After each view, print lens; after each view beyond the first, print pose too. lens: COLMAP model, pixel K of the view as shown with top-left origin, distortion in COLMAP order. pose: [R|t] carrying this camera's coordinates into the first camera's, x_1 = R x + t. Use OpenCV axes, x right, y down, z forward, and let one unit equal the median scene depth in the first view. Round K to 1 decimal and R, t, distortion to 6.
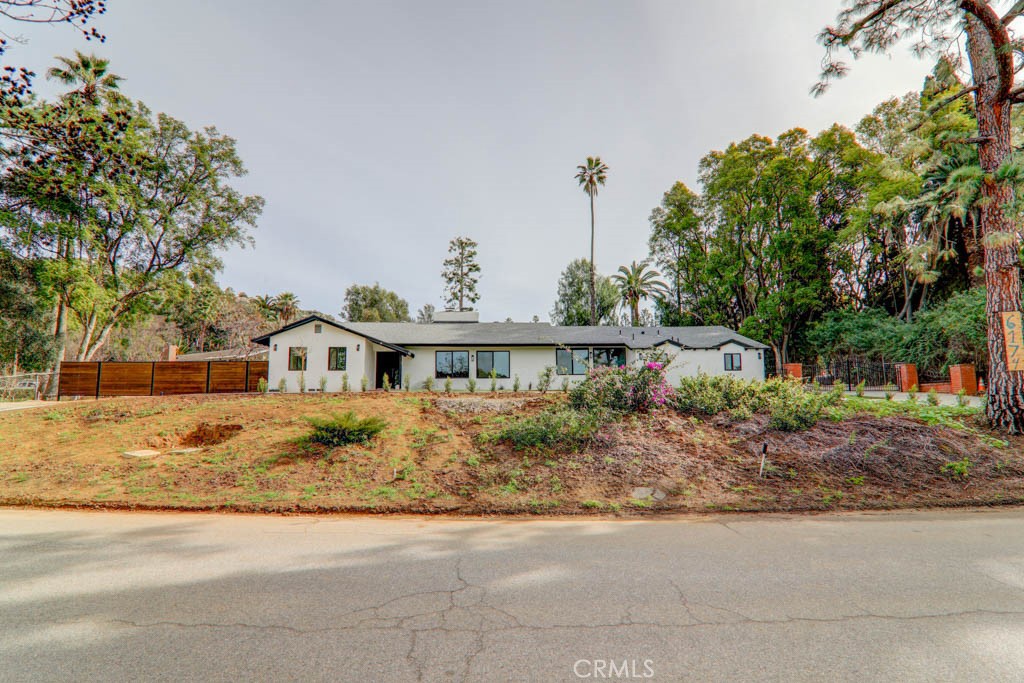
lens RADIAL K [[469.3, 0, 515.3], [0, 469.3, 341.8], [0, 0, 1]] dist [-0.015985, 0.000021]
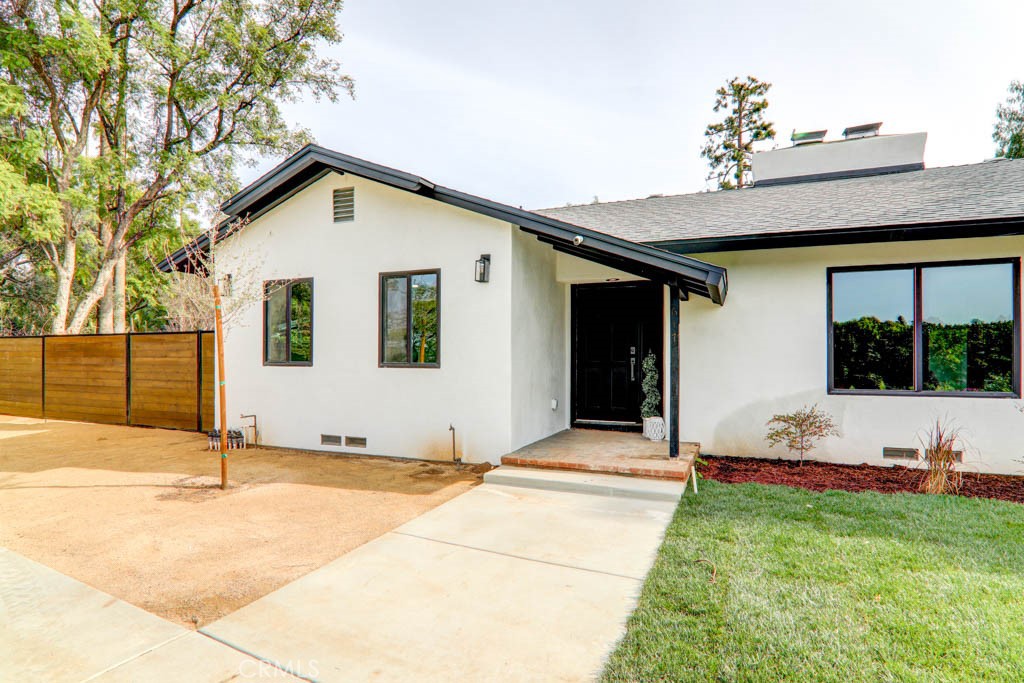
lens RADIAL K [[549.9, 0, 512.0], [0, 549.9, 341.5], [0, 0, 1]] dist [0.001427, 0.000130]
pose [[0.899984, -0.001377, -0.435921, -0.073620], [0.050179, 0.993675, 0.100460, 0.007685], [0.433025, -0.112287, 0.894361, 0.271123]]
